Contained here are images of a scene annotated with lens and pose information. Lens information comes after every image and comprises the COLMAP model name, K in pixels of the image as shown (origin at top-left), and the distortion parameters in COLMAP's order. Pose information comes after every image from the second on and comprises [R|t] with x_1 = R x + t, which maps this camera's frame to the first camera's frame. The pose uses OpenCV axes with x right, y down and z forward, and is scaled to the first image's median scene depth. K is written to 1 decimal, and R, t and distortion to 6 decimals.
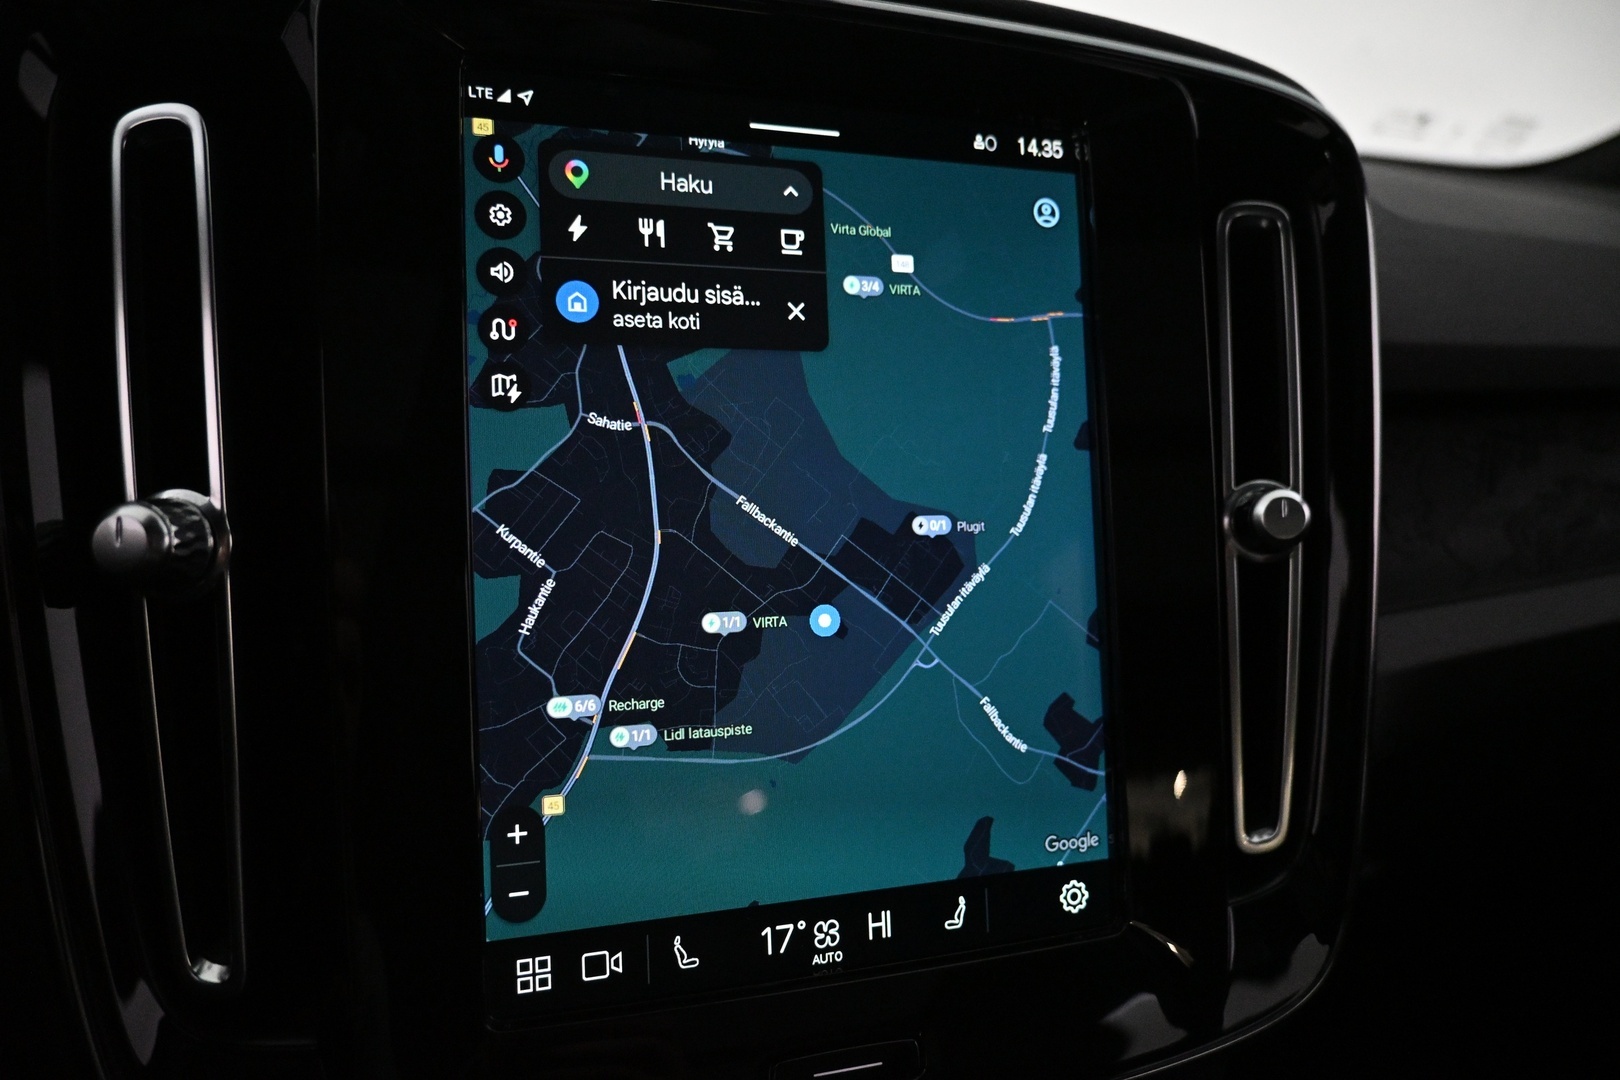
lens RADIAL K [[1114.4, 0, 810.0], [0, 1114.4, 540.0], [0, 0, 1]] dist [0.001885, -0.007918]
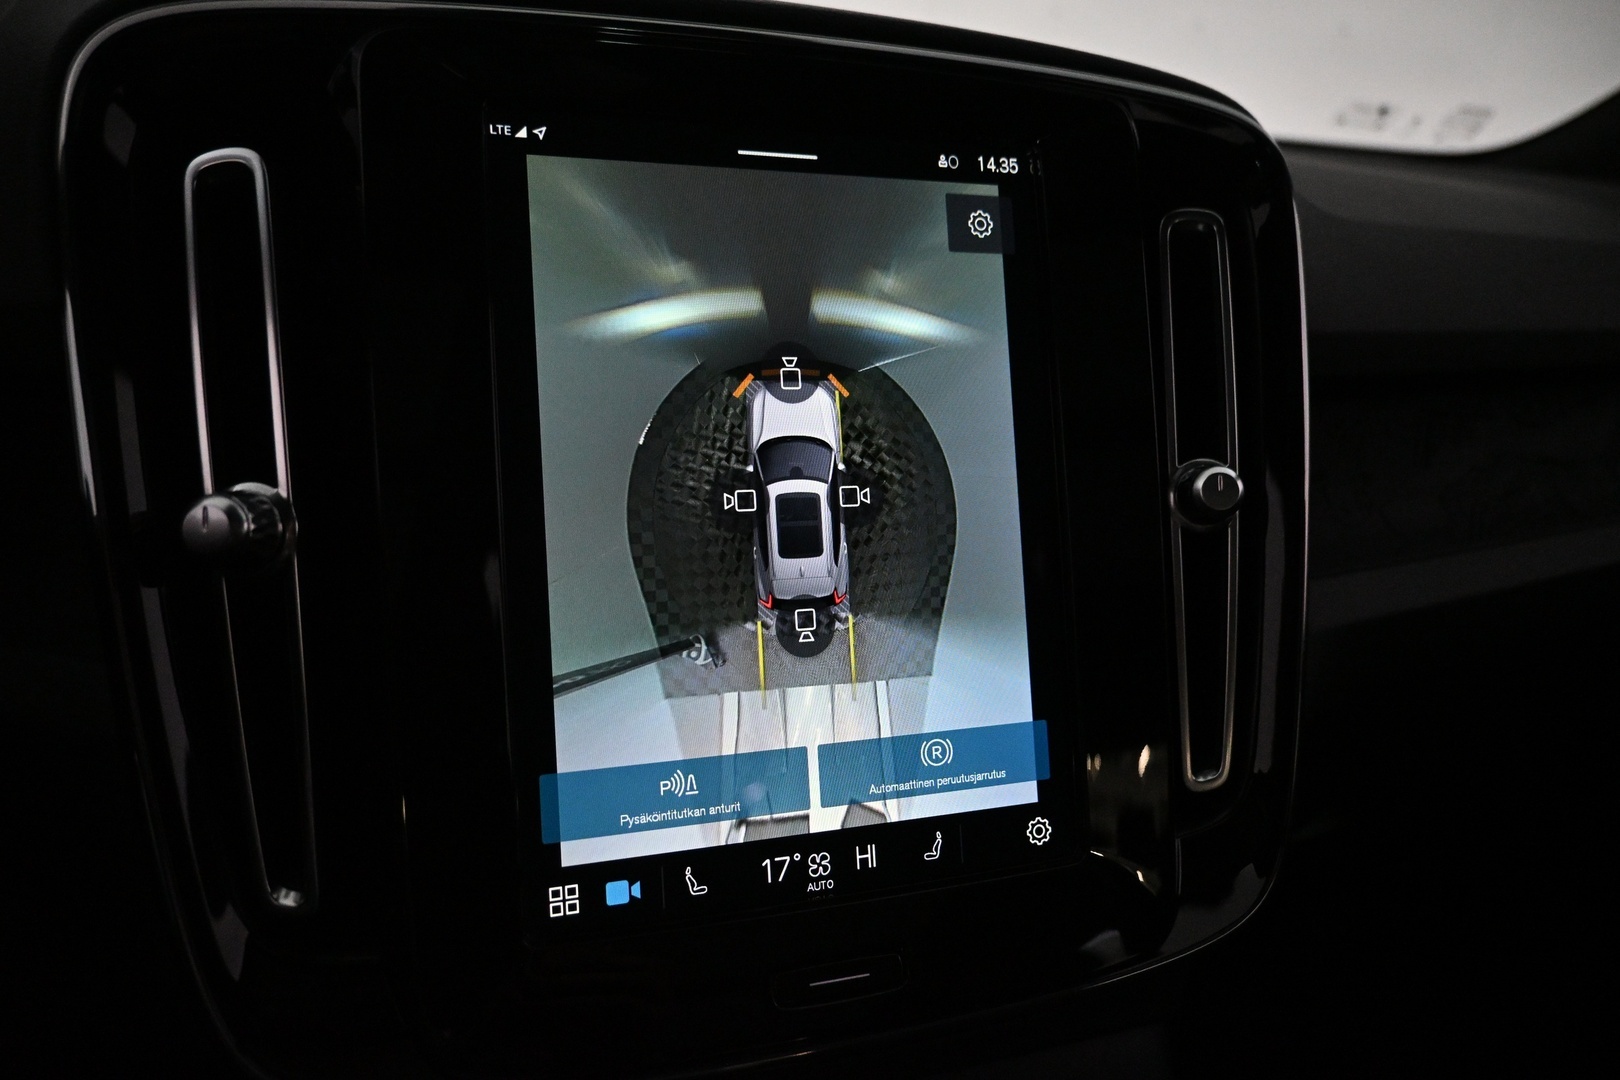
lens RADIAL K [[1114.4, 0, 810.0], [0, 1114.4, 540.0], [0, 0, 1]] dist [0.001885, -0.007918]
pose [[0.999811, -0.019155, 0.003375, 0.007994], [0.019126, 0.999782, 0.008330, 0.012917], [-0.003534, -0.008264, 0.999960, -0.133400]]
